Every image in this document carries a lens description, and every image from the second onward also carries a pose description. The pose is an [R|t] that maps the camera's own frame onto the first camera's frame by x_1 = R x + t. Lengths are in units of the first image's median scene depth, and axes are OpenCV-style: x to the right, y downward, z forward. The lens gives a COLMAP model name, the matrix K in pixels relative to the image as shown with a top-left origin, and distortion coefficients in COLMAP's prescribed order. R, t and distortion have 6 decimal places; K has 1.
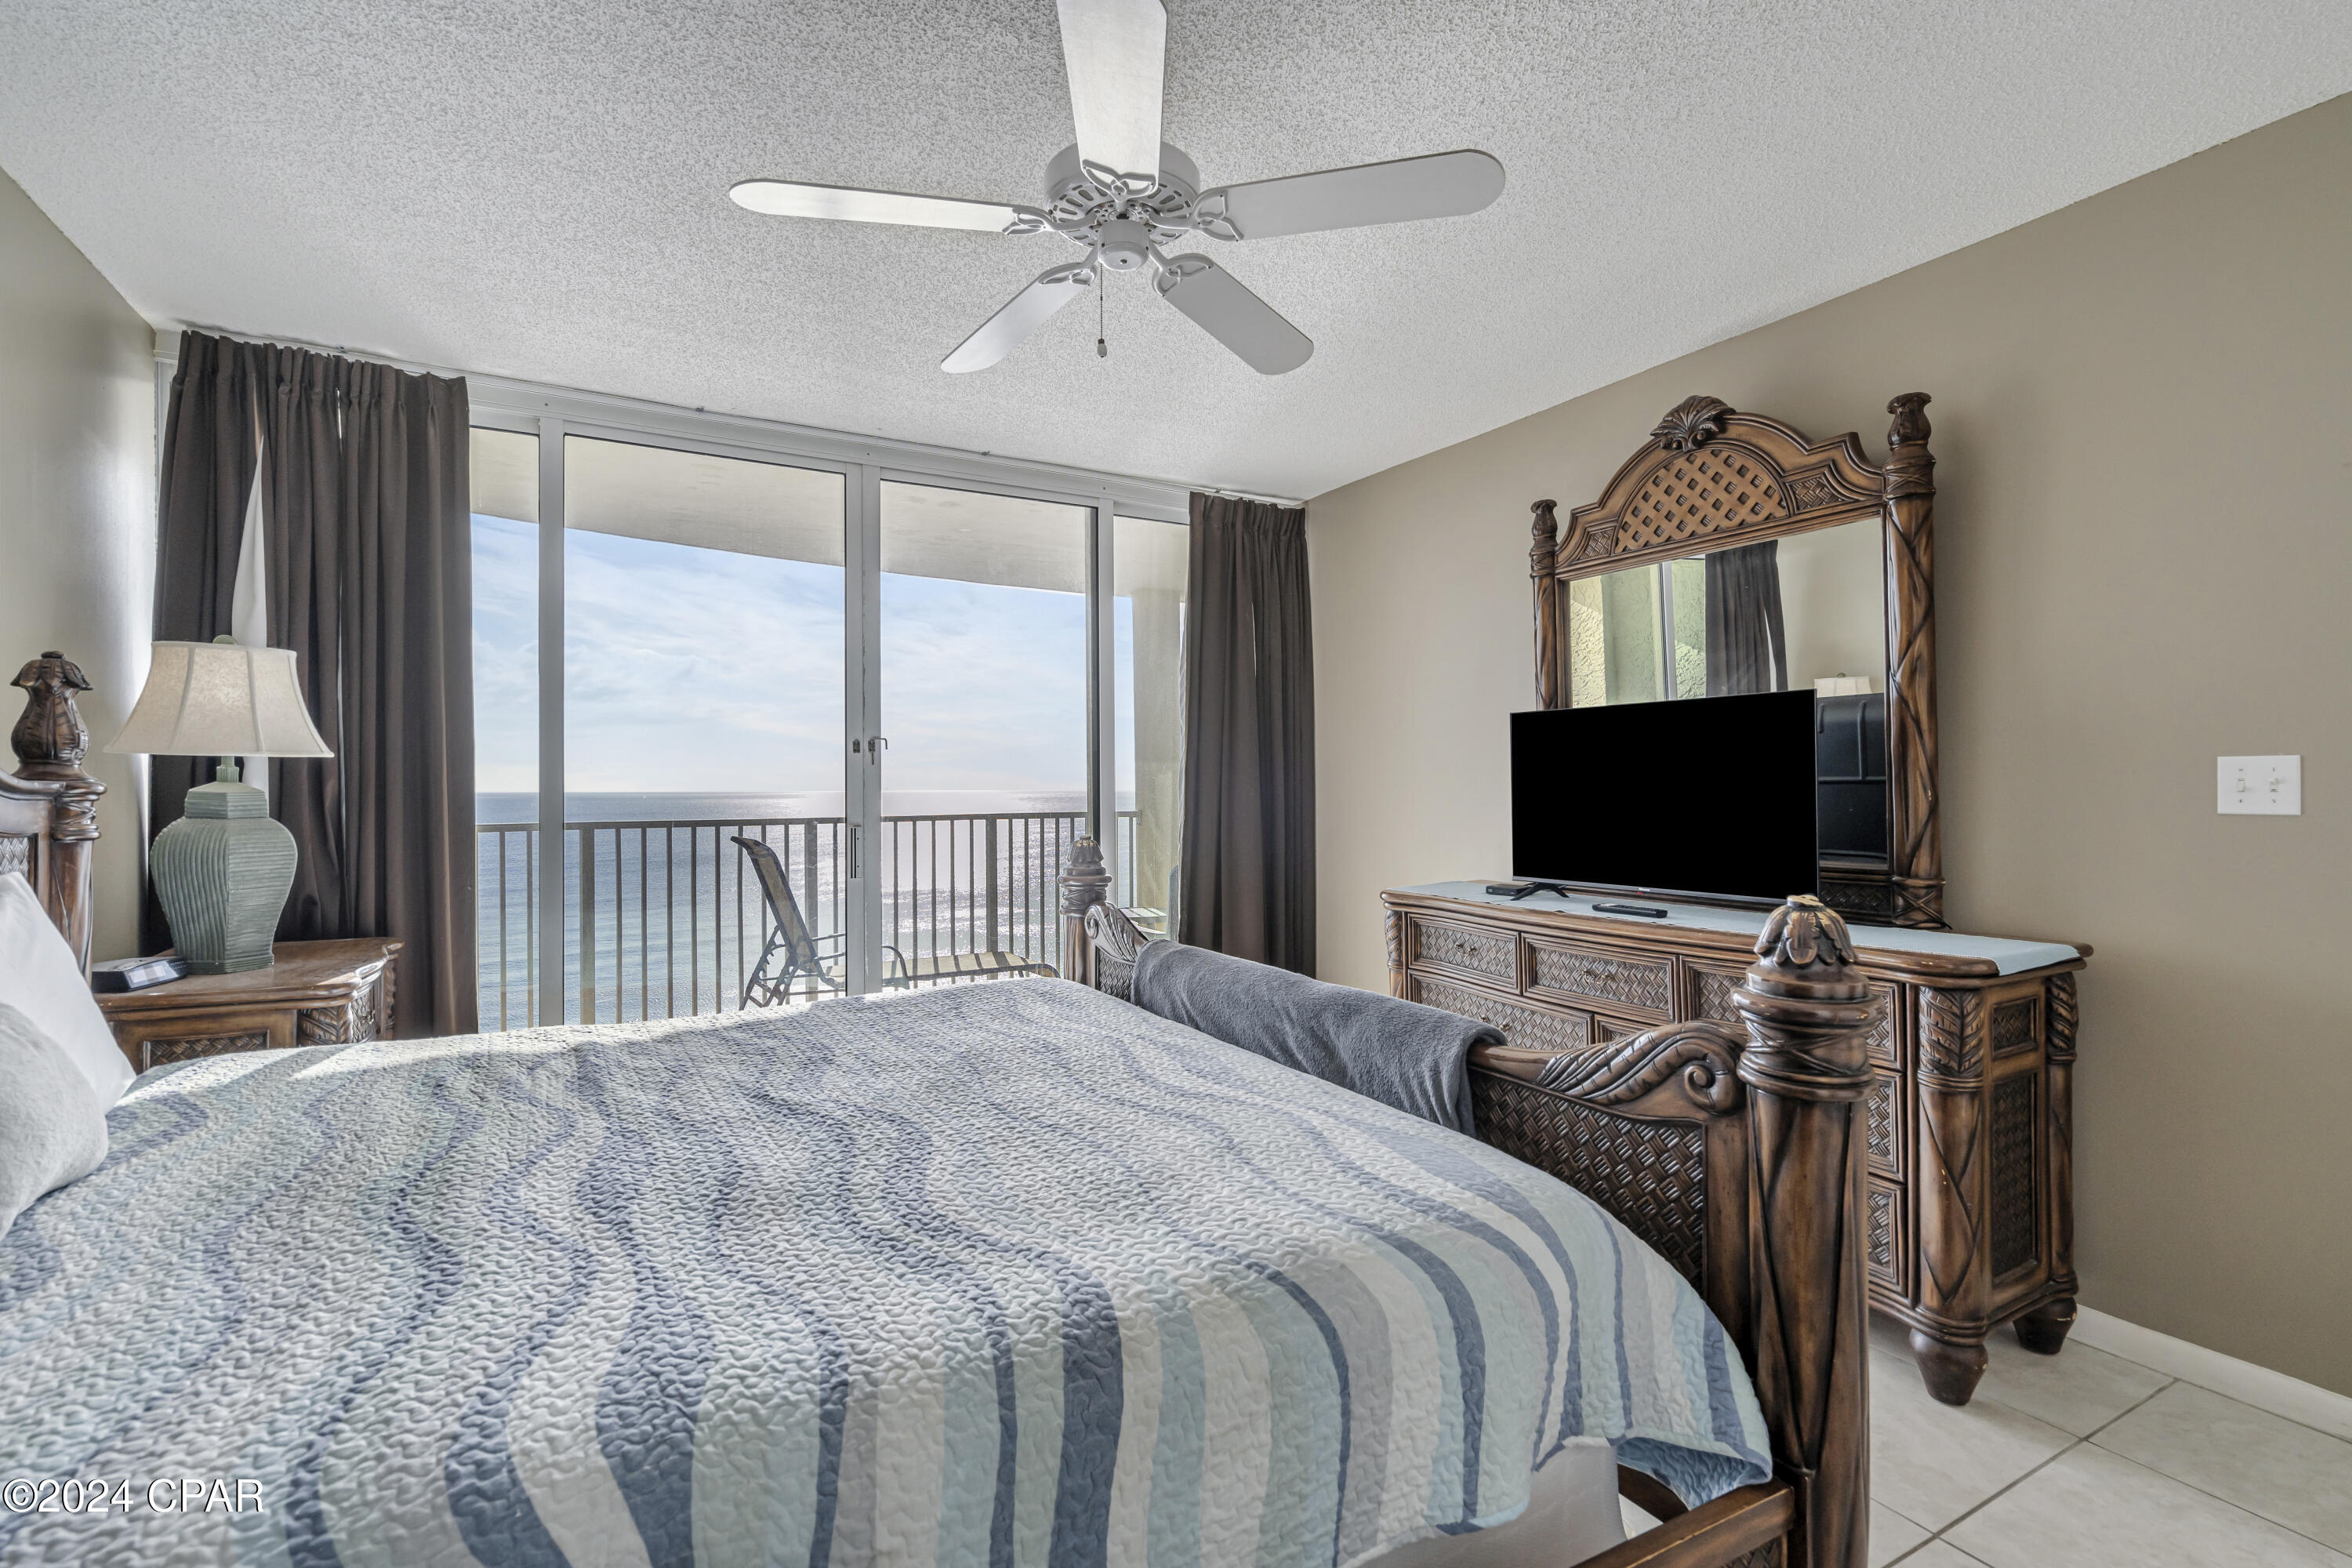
lens RADIAL K [[1072.6, 0, 1174.5], [0, 1072.6, 779.0], [0, 0, 1]] dist [-0.003767, 0.002571]
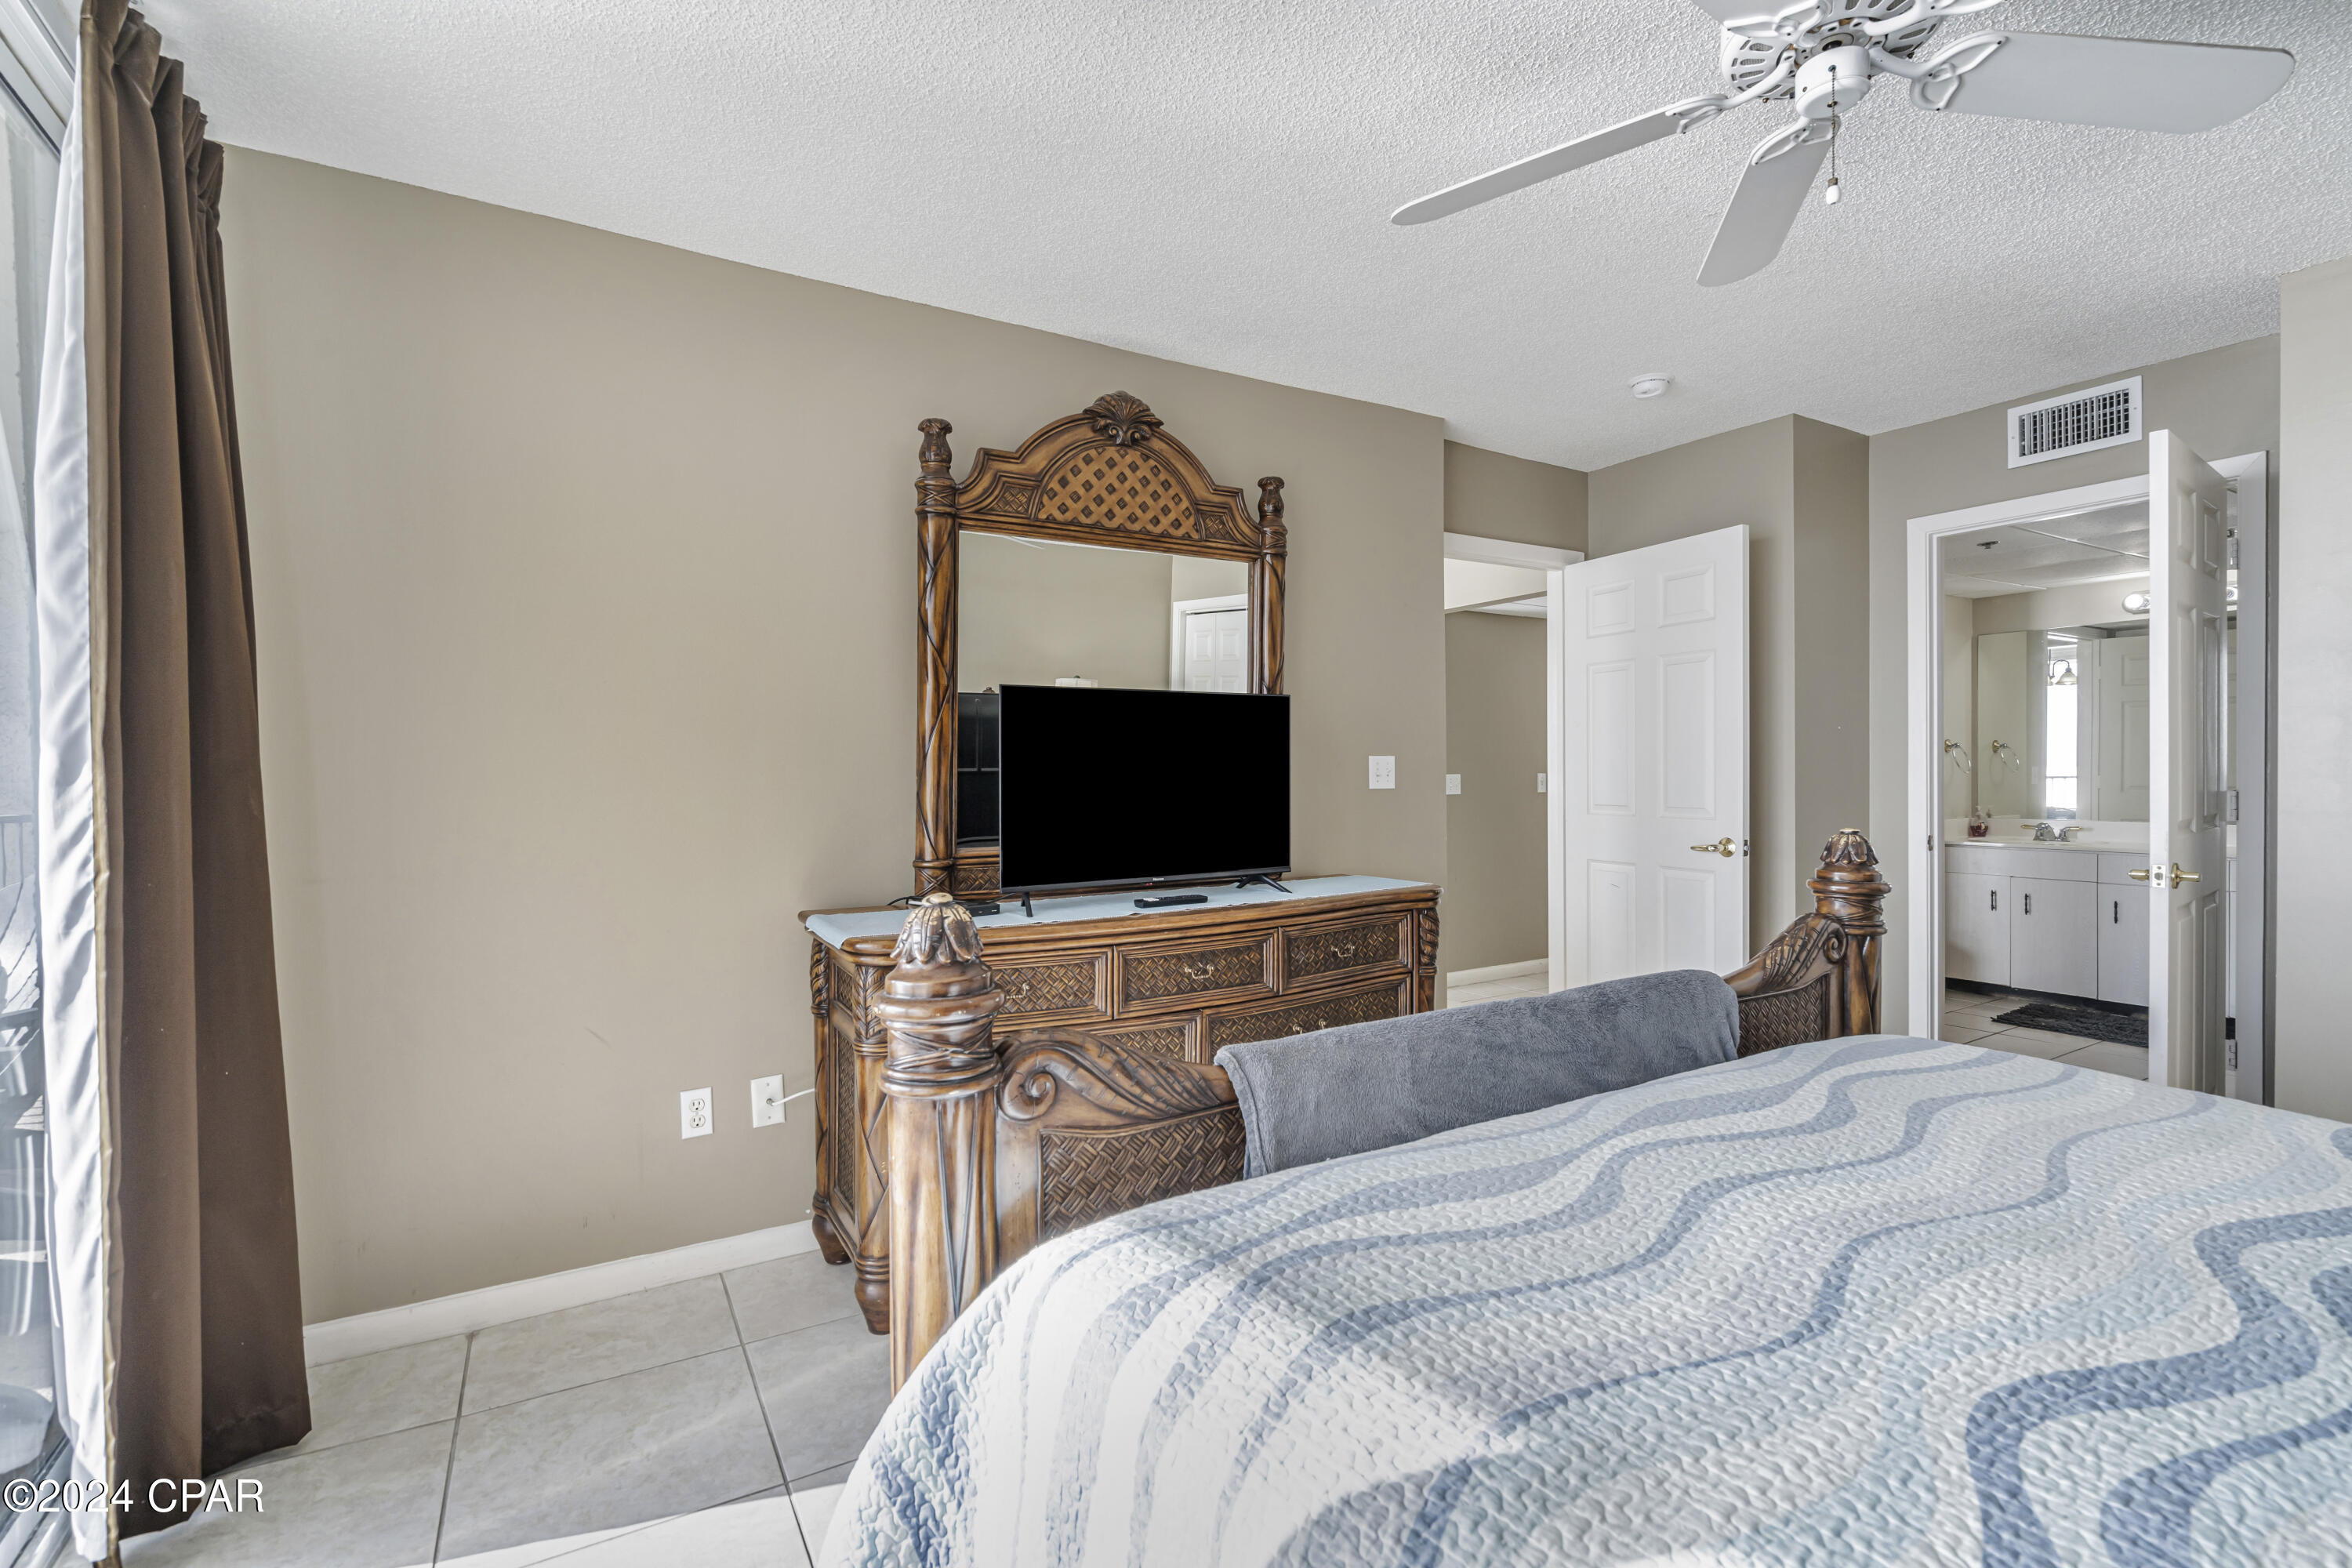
lens RADIAL K [[1072.6, 0, 1273.8], [0, 1072.6, 757.2], [0, 0, 1]] dist [-0.003767, 0.002571]
pose [[-0.039028, 0.014329, 0.999135, -0.539673], [-0.003556, 0.999889, -0.014479, 0.004670], [-0.999232, -0.004118, -0.038972, 0.900285]]
